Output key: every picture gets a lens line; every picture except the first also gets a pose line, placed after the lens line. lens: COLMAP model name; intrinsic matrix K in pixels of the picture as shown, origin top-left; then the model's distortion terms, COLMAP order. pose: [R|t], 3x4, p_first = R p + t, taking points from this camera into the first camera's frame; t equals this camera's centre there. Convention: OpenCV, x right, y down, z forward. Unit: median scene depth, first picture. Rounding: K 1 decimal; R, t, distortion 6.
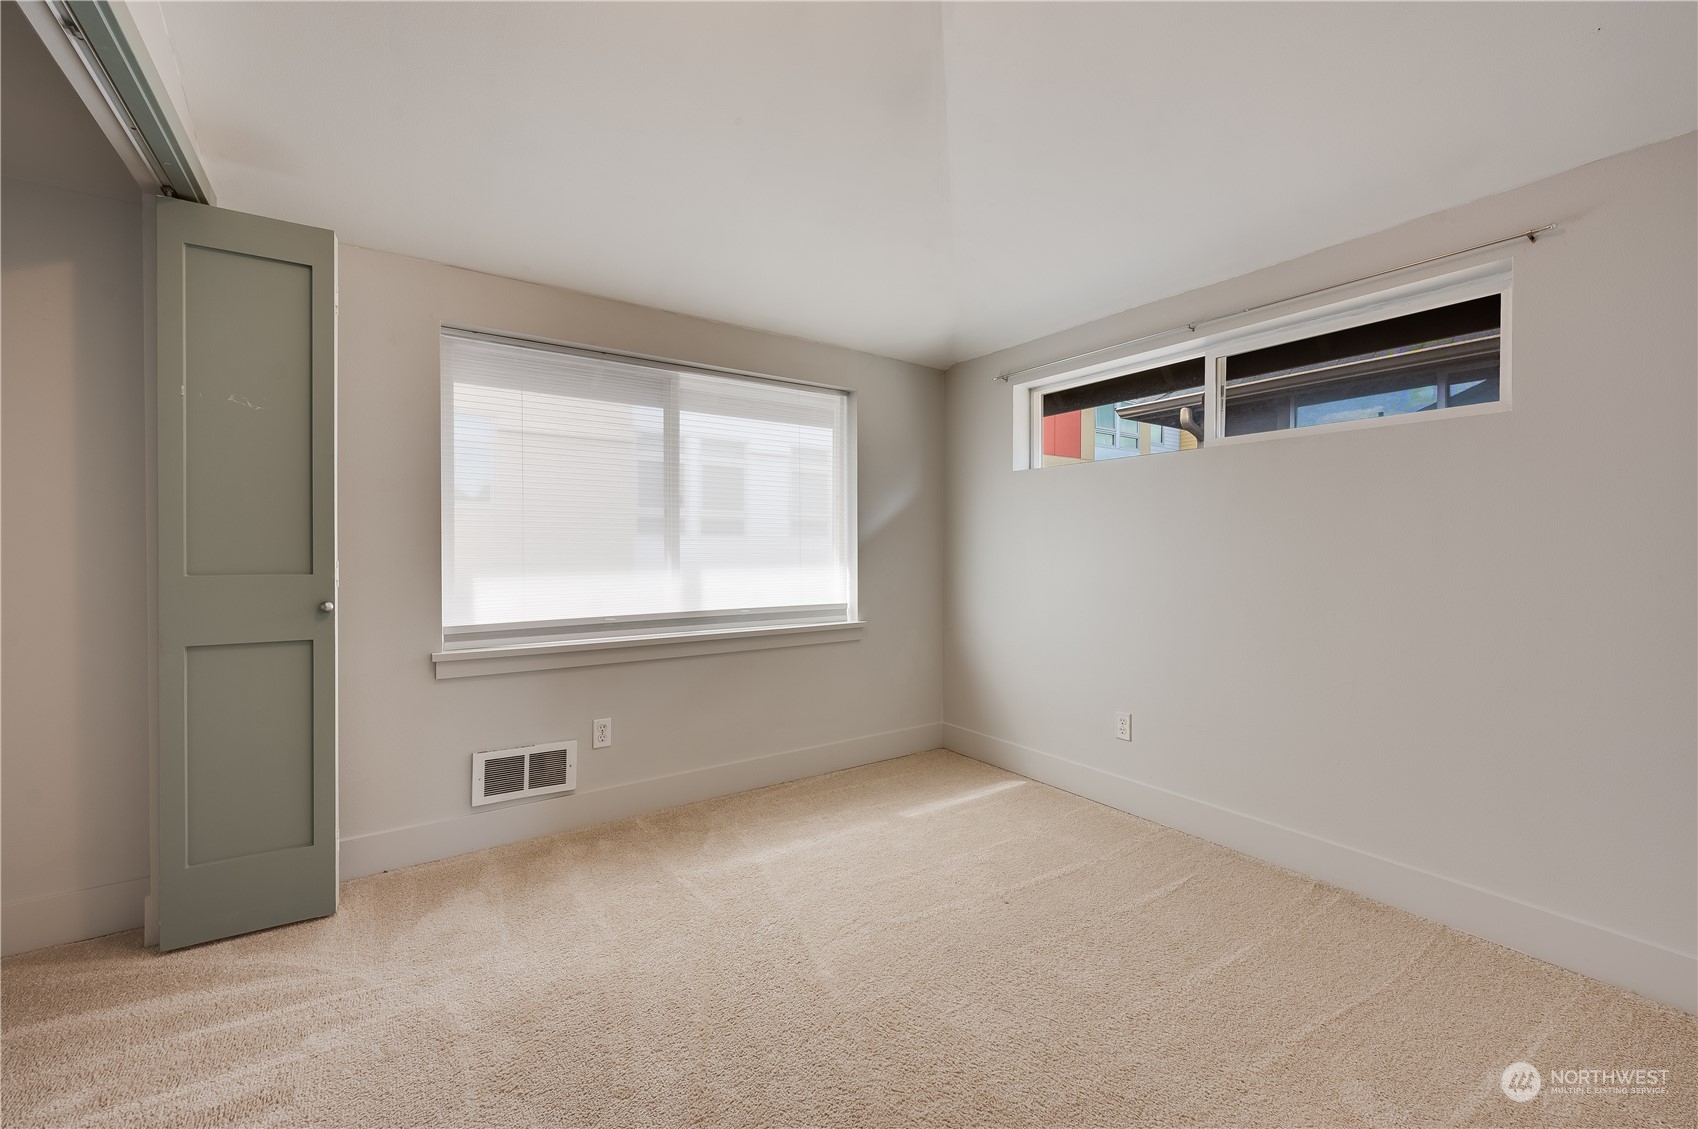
lens RADIAL K [[675.2, 0, 852.5], [0, 675.2, 562.5], [0, 0, 1]] dist [-0.000871, -0.000262]
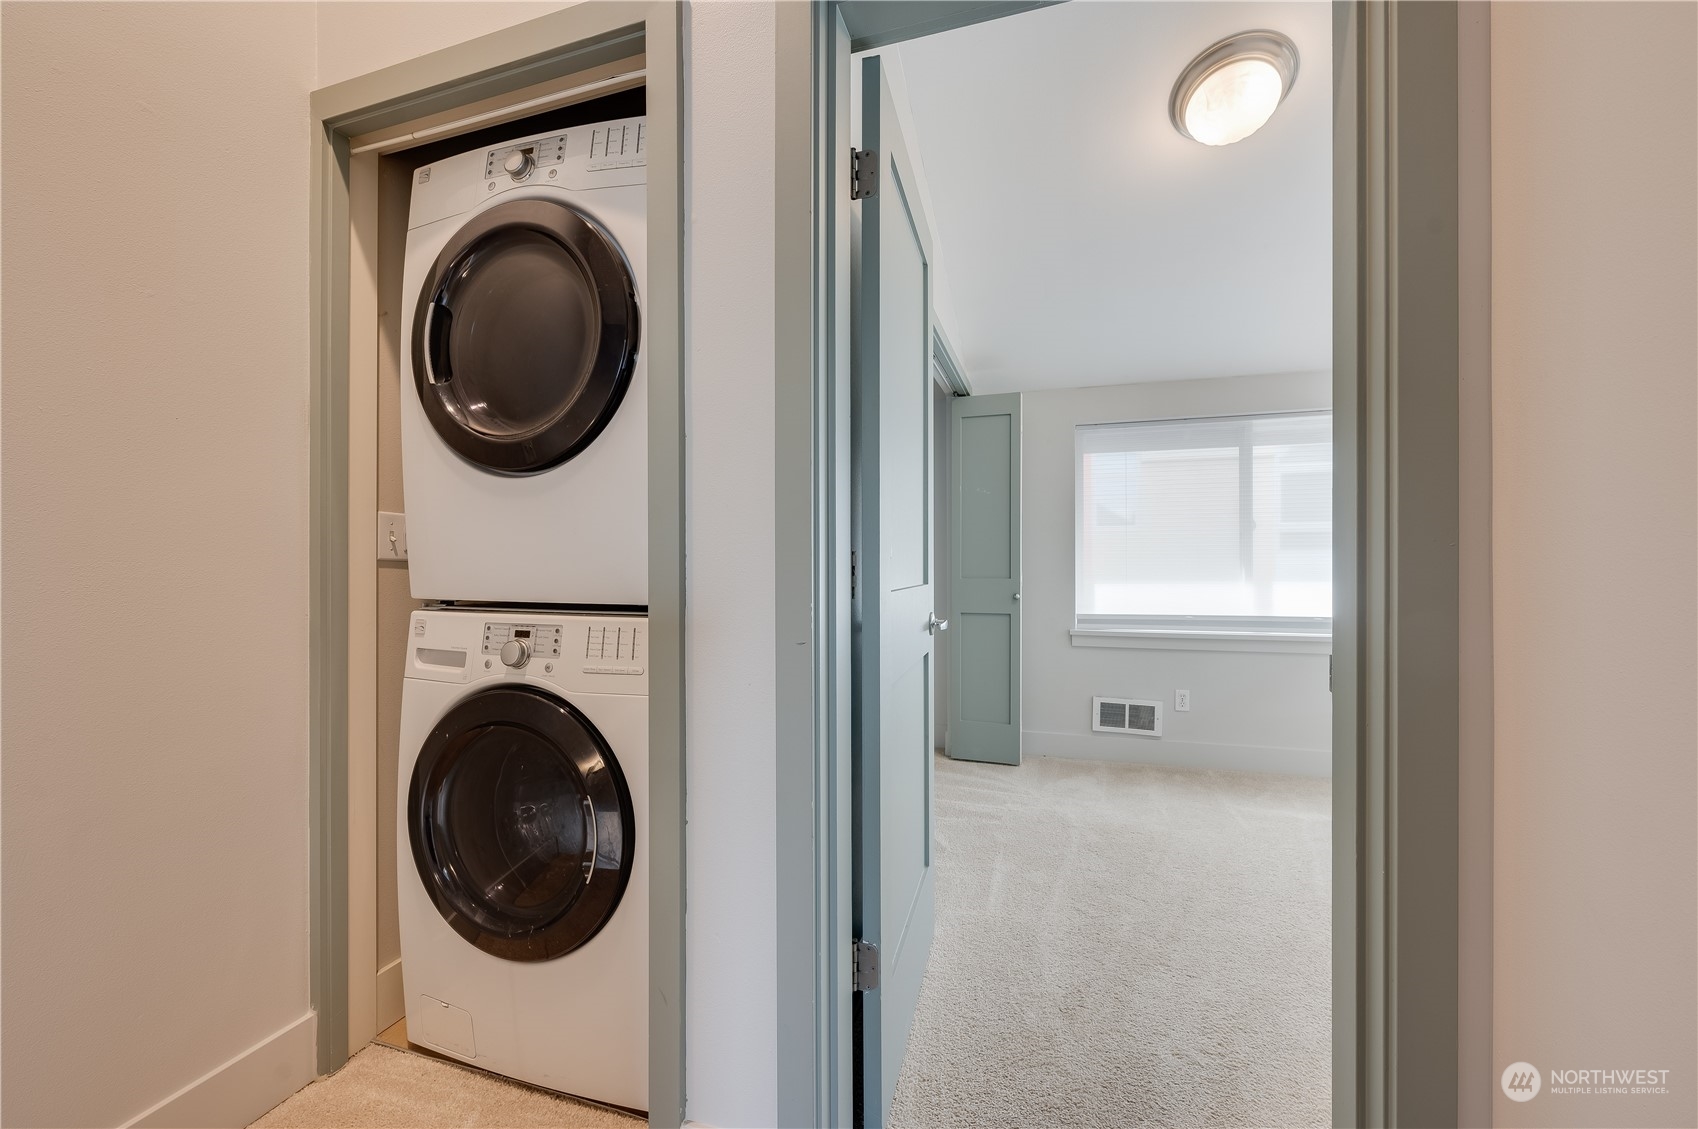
lens RADIAL K [[675.2, 0, 852.5], [0, 675.2, 562.5], [0, 0, 1]] dist [-0.000871, -0.000262]
pose [[0.617595, -0.009210, -0.786442, 0.360283], [-0.008318, 0.999799, -0.018241, 0.009371], [0.786452, 0.017808, 0.617395, -0.449322]]
